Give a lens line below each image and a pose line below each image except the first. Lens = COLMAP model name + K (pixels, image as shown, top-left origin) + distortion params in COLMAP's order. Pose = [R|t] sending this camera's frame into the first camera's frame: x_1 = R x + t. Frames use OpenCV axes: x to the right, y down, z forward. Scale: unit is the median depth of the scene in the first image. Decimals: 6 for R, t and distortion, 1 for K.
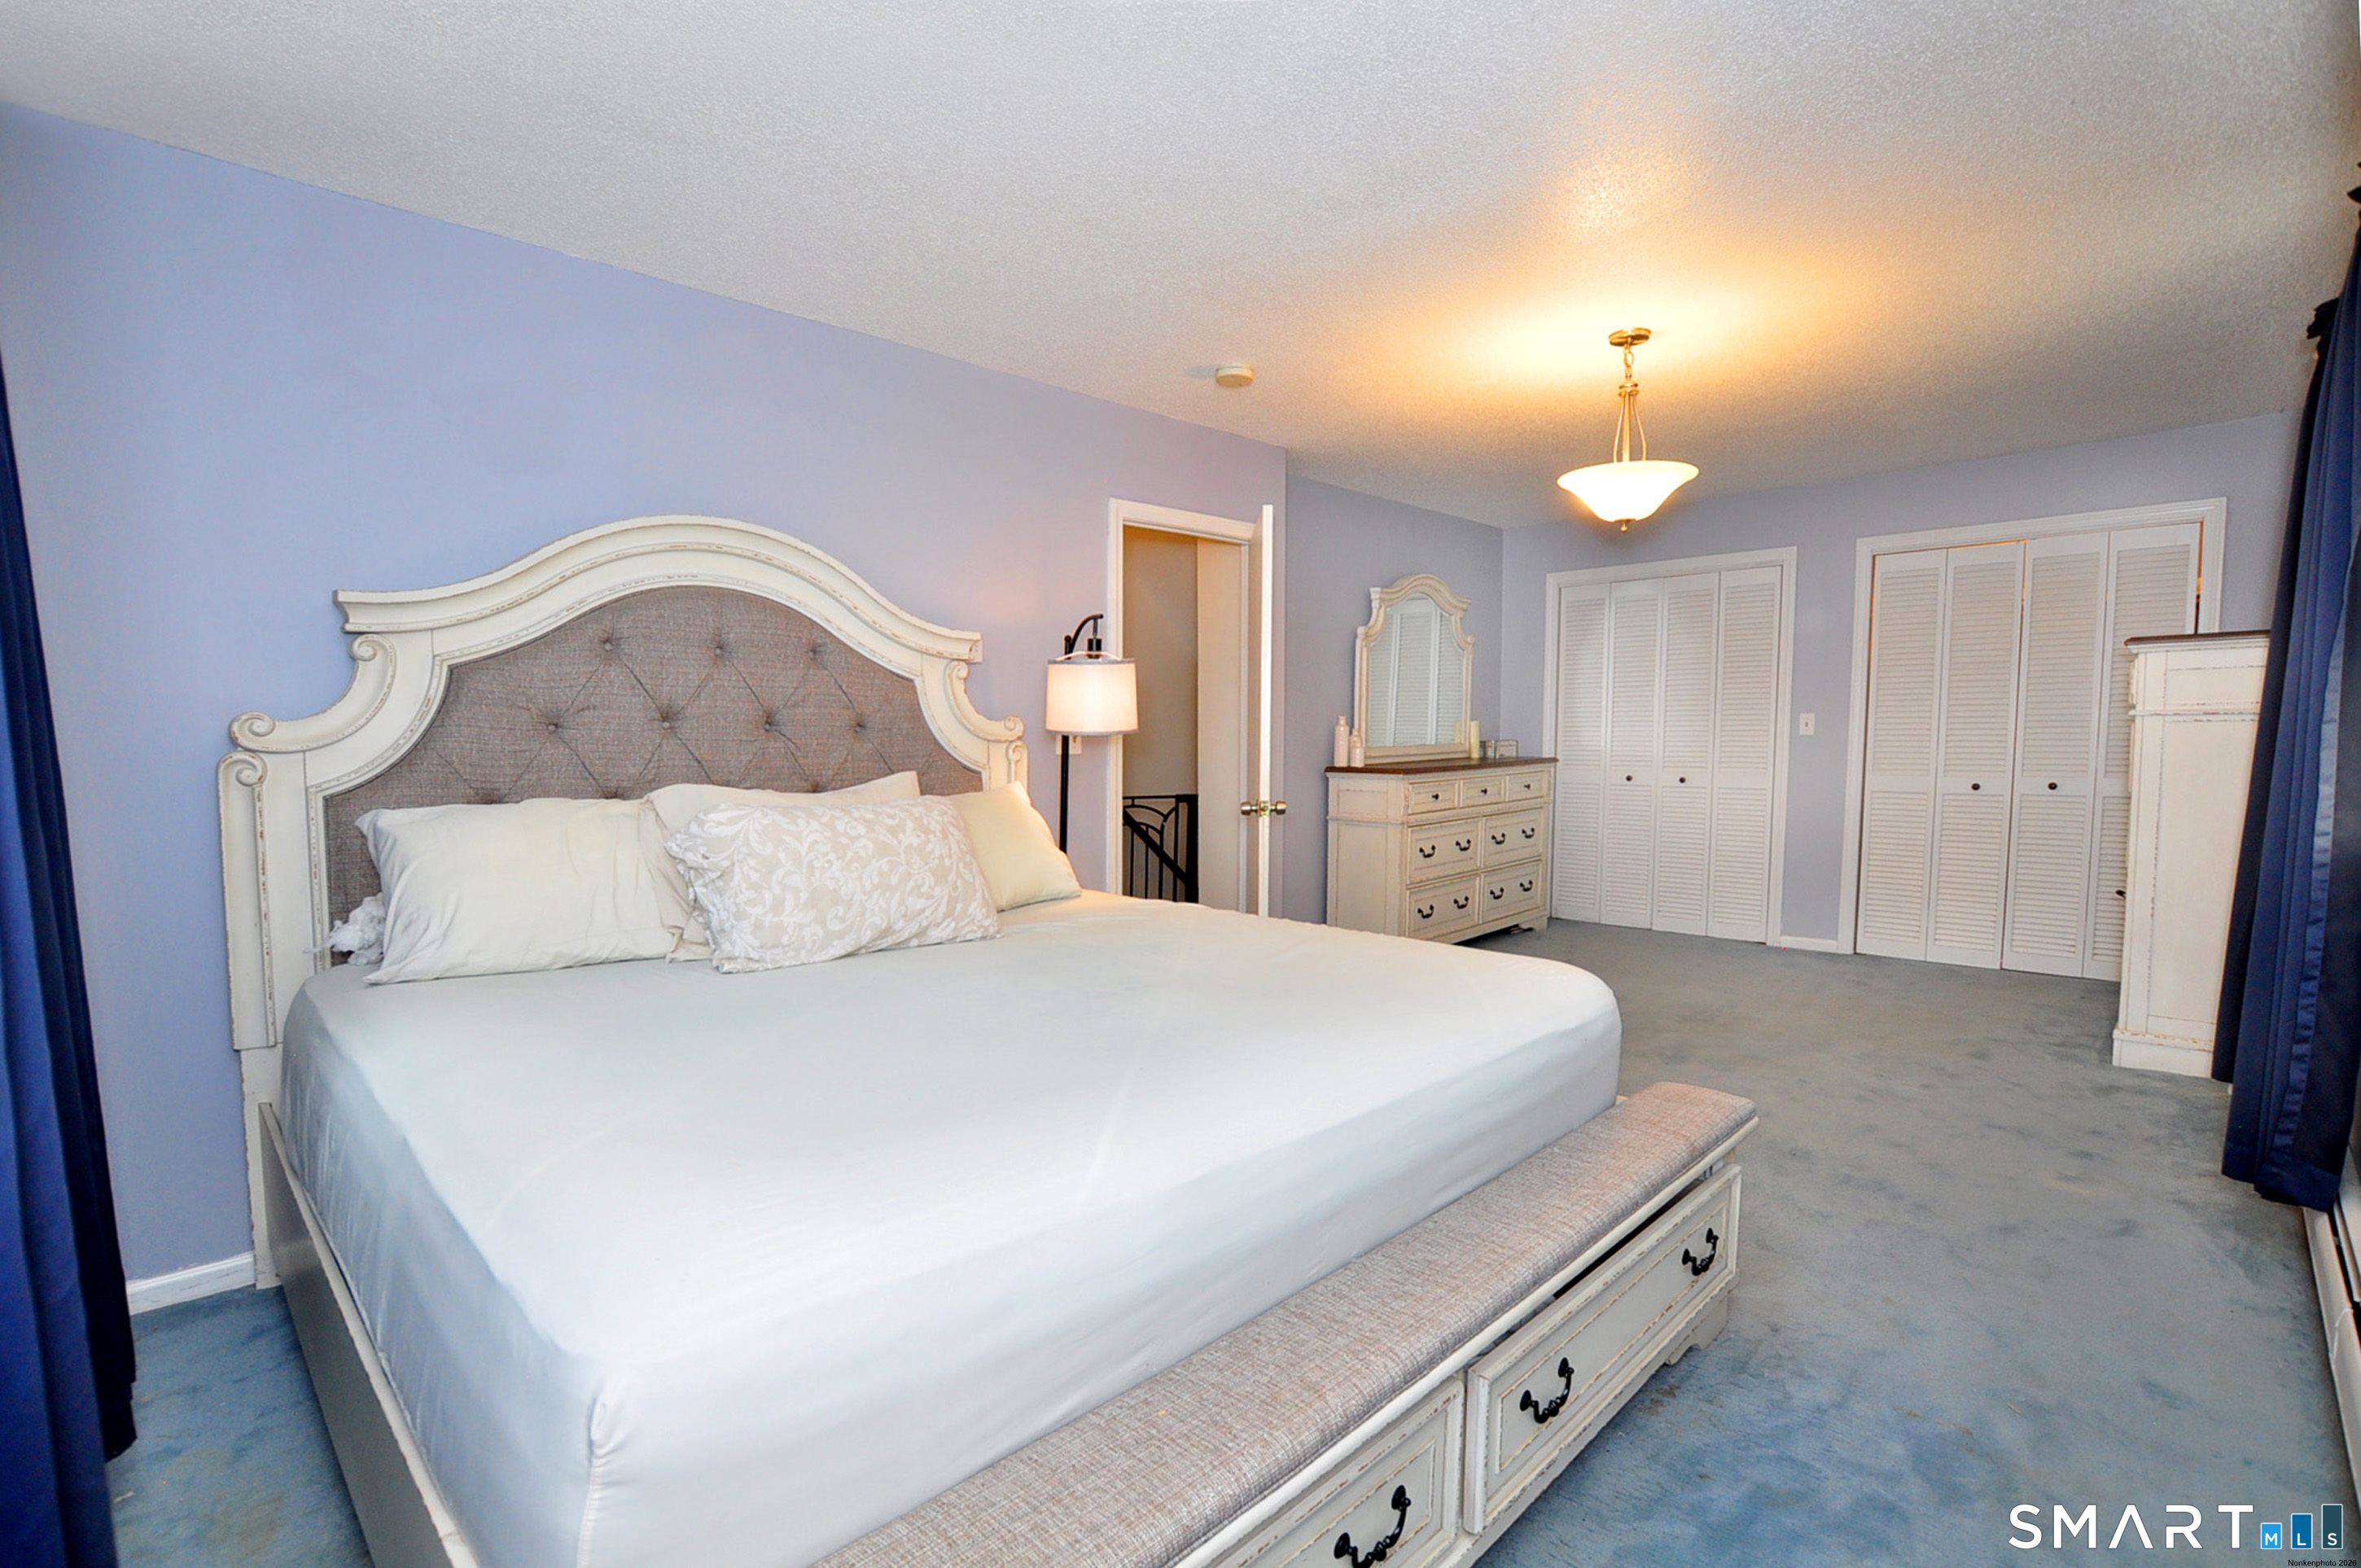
lens RADIAL K [[1076.2, 0, 1178.3], [0, 1076.2, 798.9], [0, 0, 1]] dist [0.001105, -0.015127]
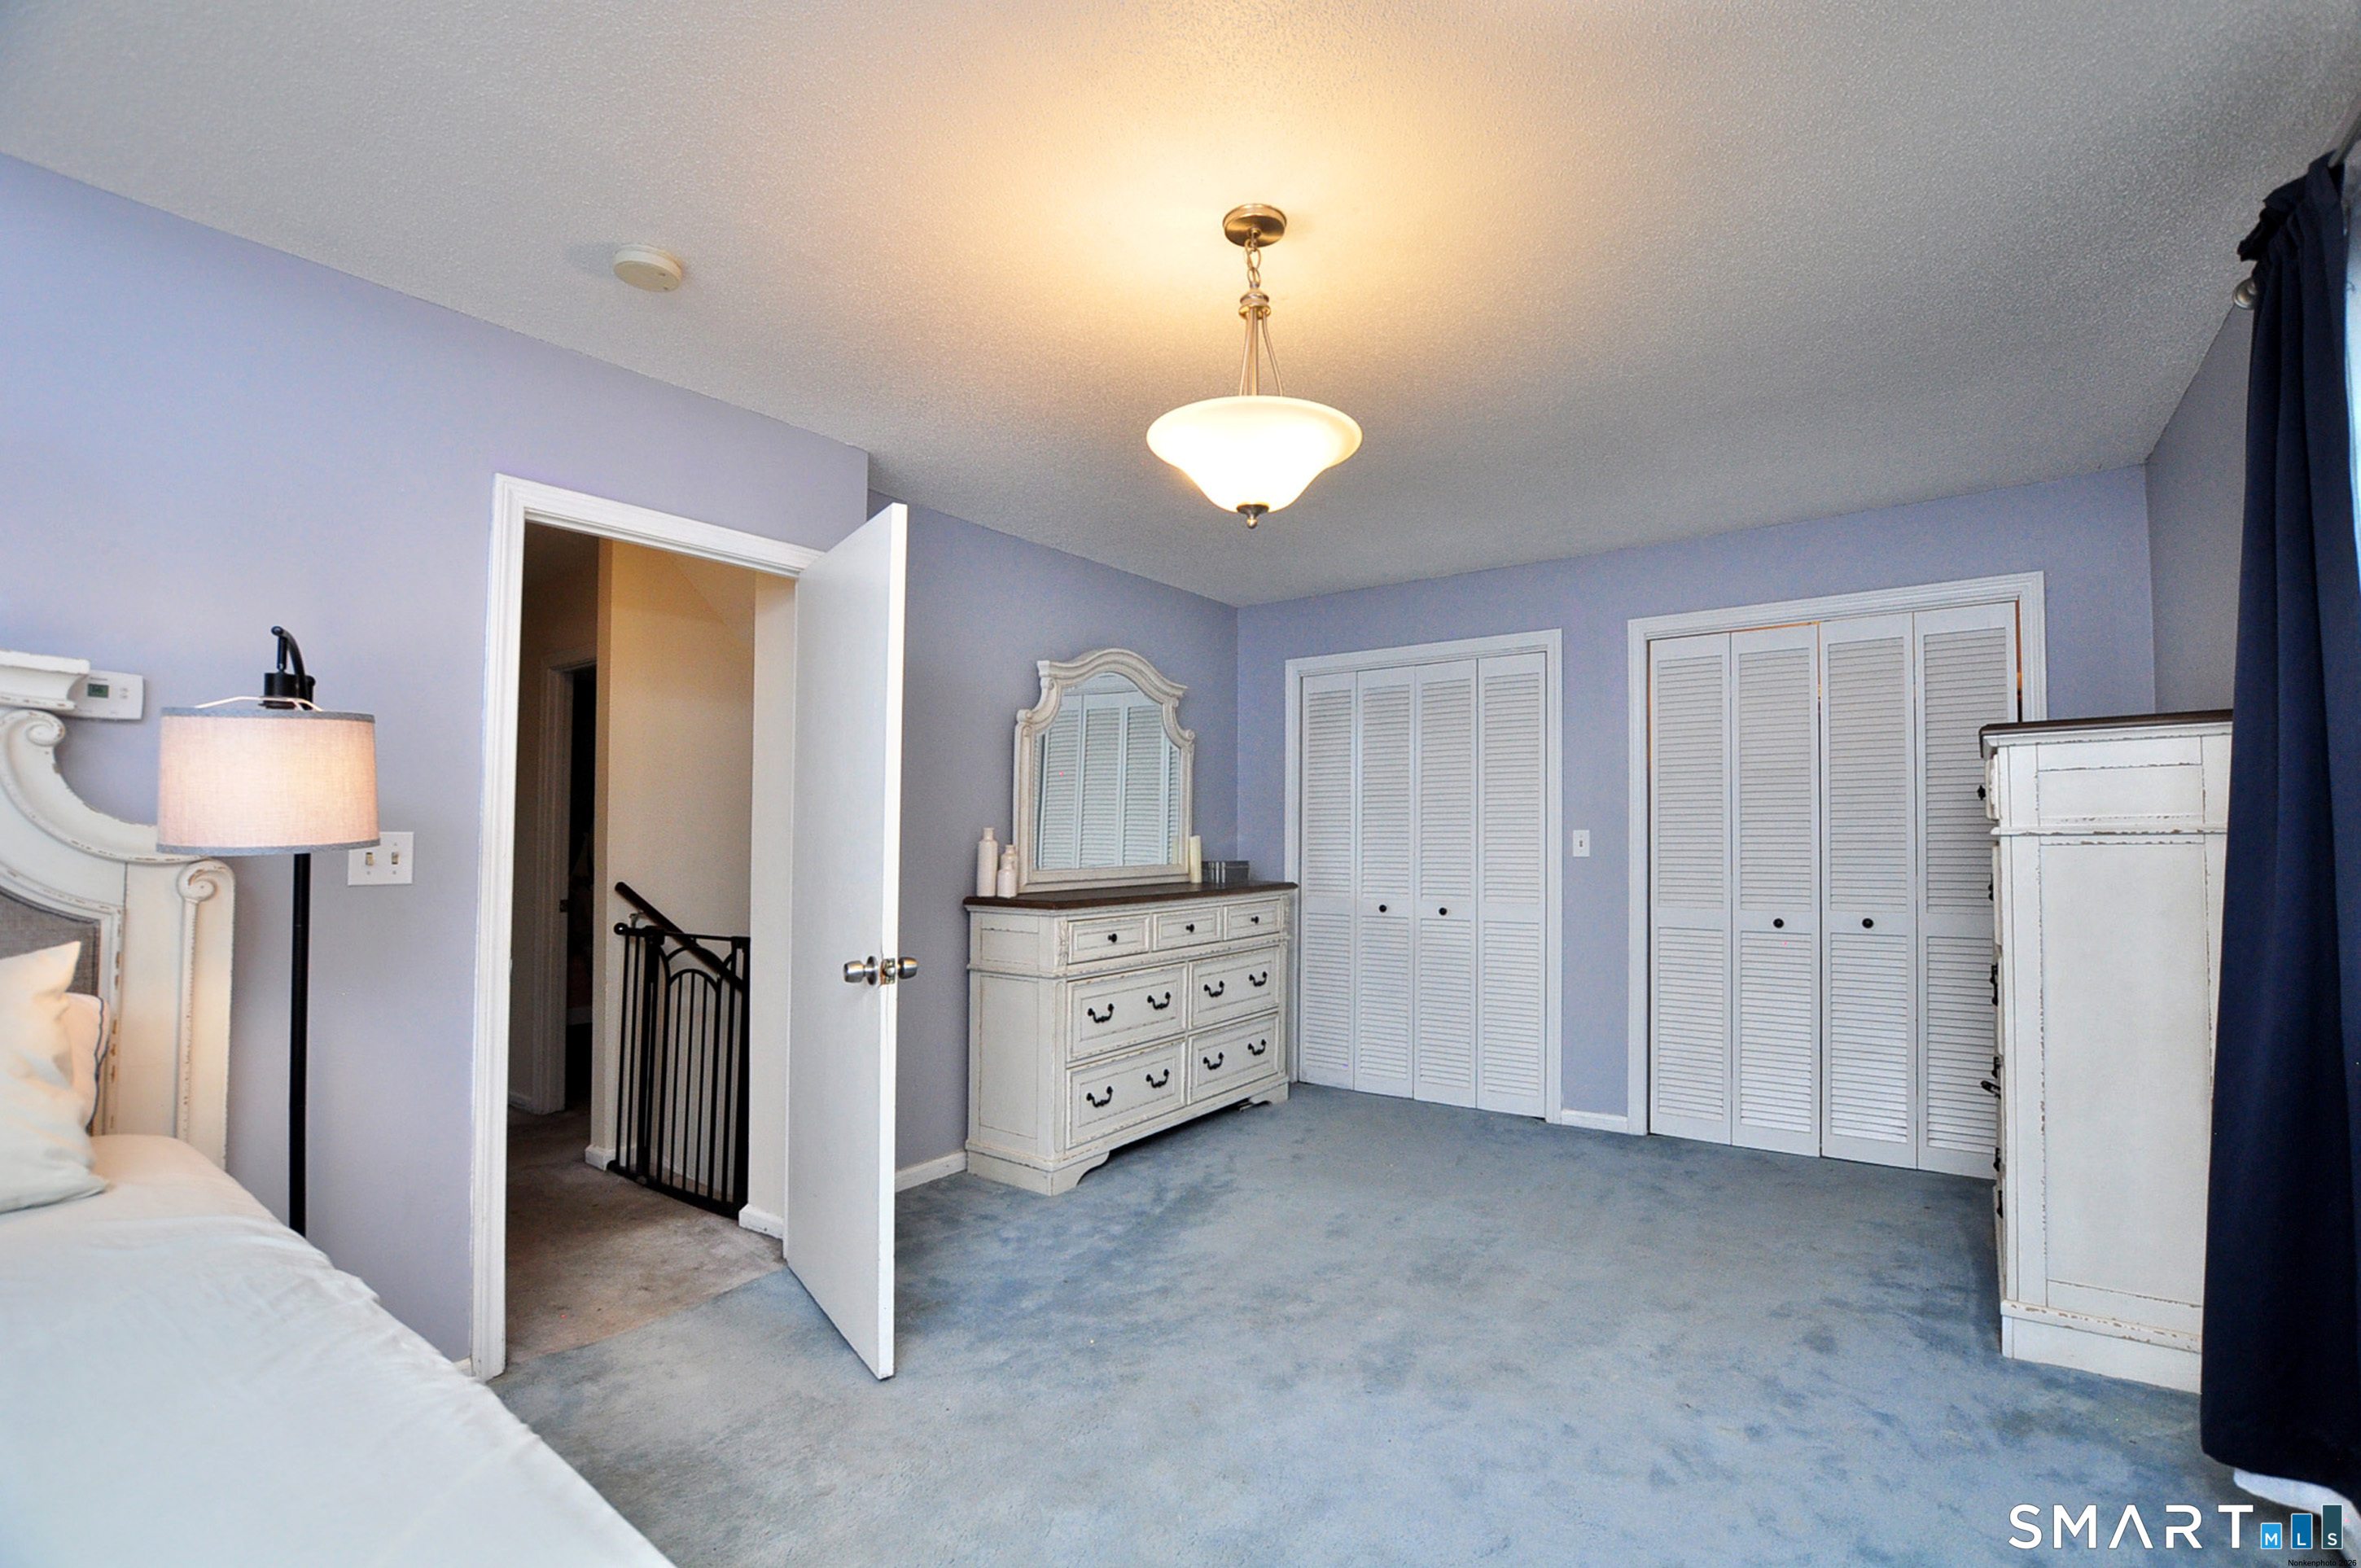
lens RADIAL K [[1050.9, 0, 1176.6], [0, 1050.9, 793.4], [0, 0, 1]] dist [-0.031062, -0.000211]
pose [[0.990572, 0.015702, 0.136093, 0.181431], [-0.000443, 0.993772, -0.111433, -0.020166], [-0.136995, 0.110322, 0.984409, 0.271699]]
